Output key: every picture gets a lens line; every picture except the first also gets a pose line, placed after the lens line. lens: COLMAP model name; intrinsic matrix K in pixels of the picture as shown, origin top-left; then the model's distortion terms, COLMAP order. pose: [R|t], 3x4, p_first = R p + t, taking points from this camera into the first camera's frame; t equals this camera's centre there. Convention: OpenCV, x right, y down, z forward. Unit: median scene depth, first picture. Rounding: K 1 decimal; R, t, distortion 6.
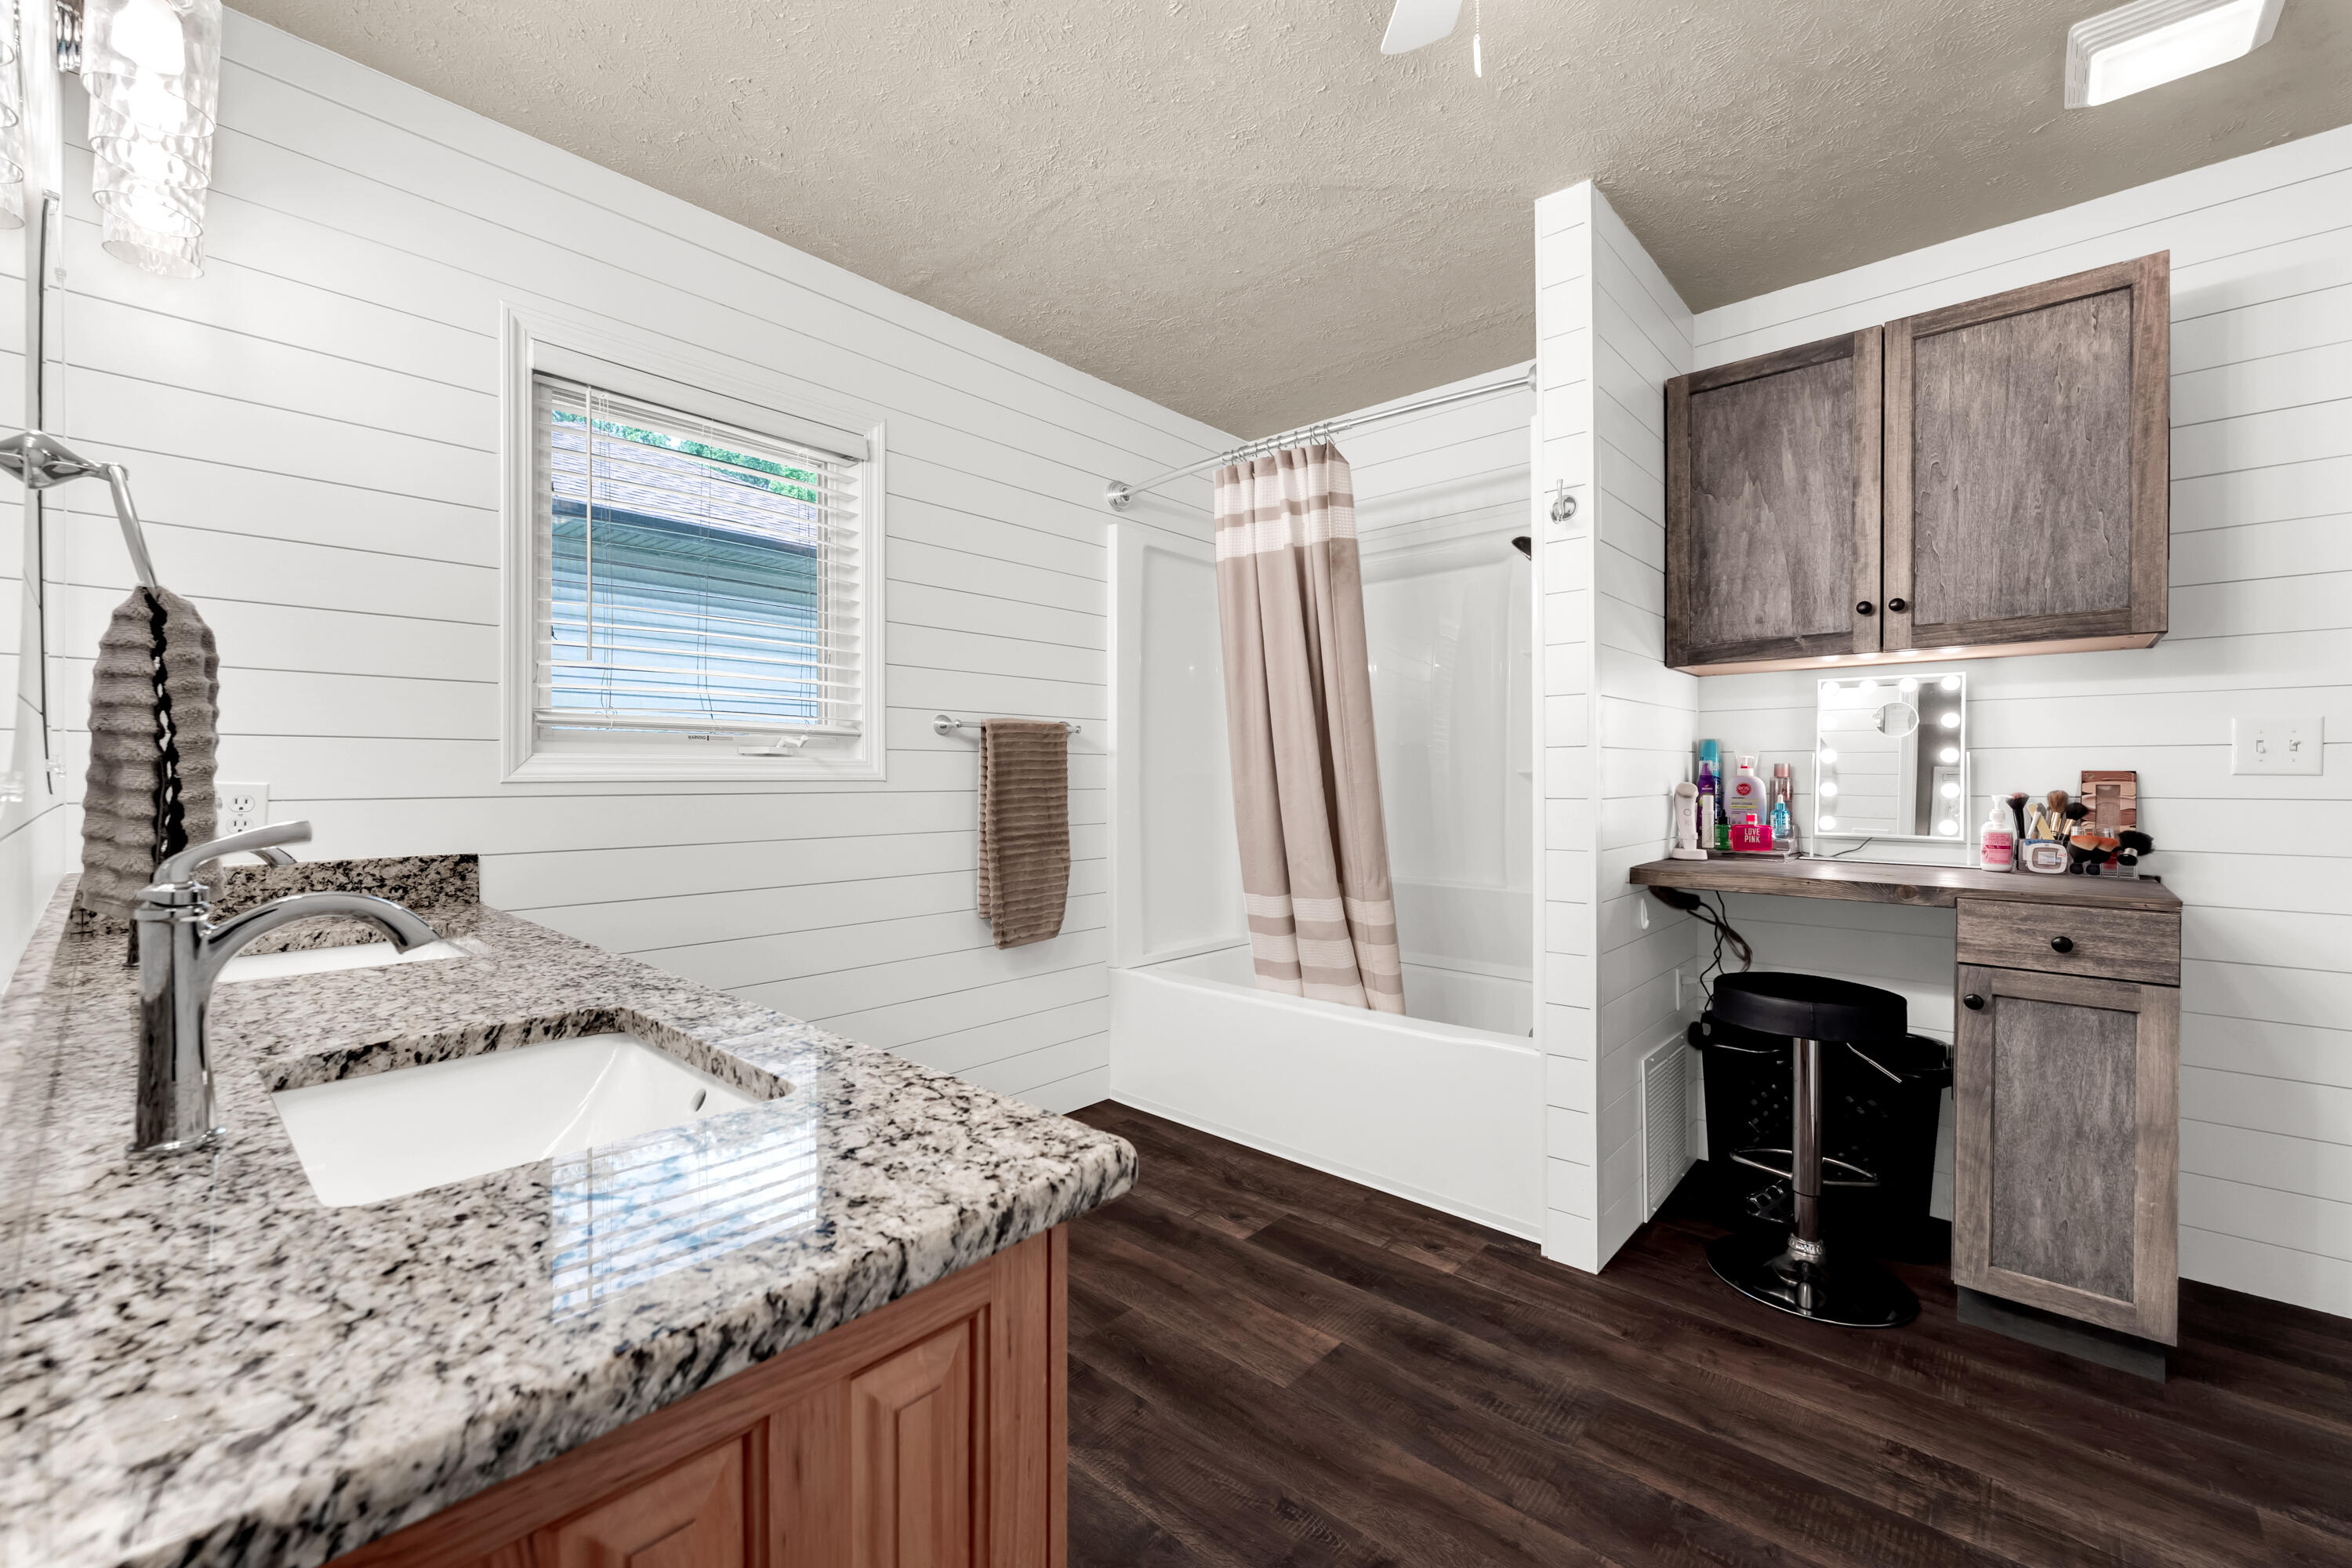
lens RADIAL K [[949.1, 0, 1156.7], [0, 949.1, 776.1], [0, 0, 1]] dist [-0.002122, -0.000377]
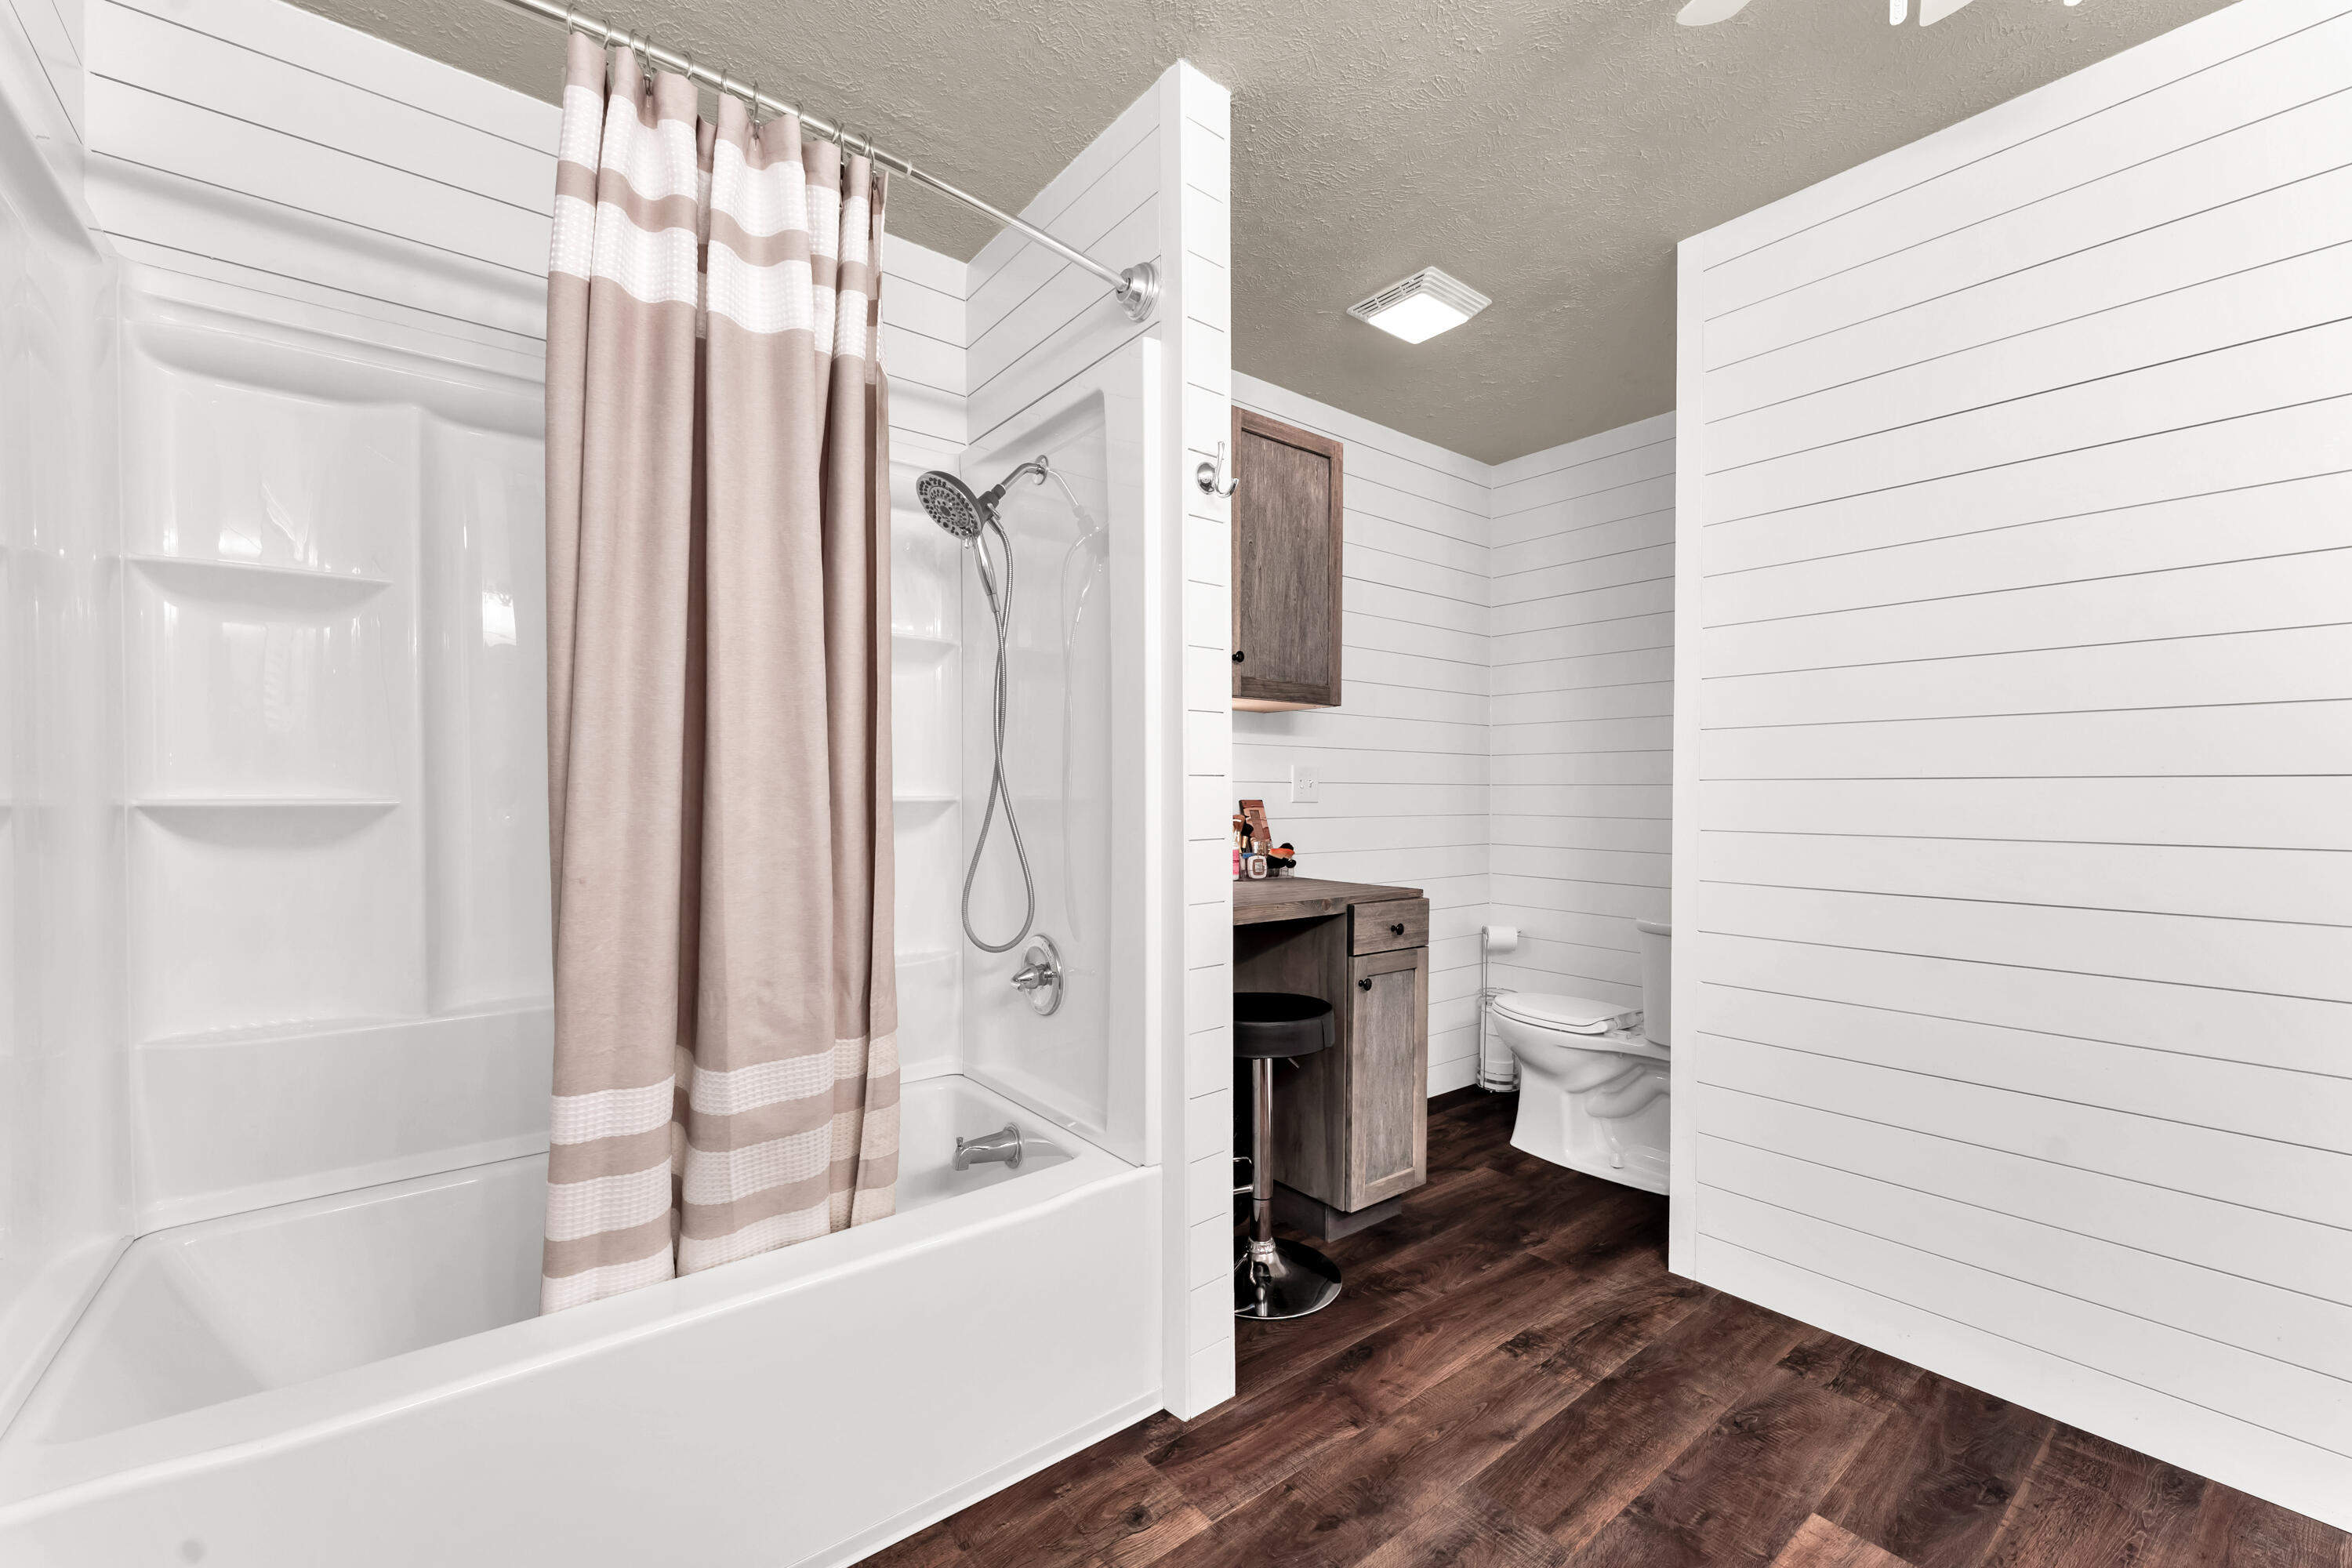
lens RADIAL K [[967.2, 0, 1167.9], [0, 967.2, 798.0], [0, 0, 1]] dist [0.004123, -0.000171]
pose [[0.150187, -0.007531, 0.988629, -0.416861], [-0.003671, 0.999960, 0.008175, -0.019645], [-0.988651, -0.004857, 0.150153, 0.963854]]
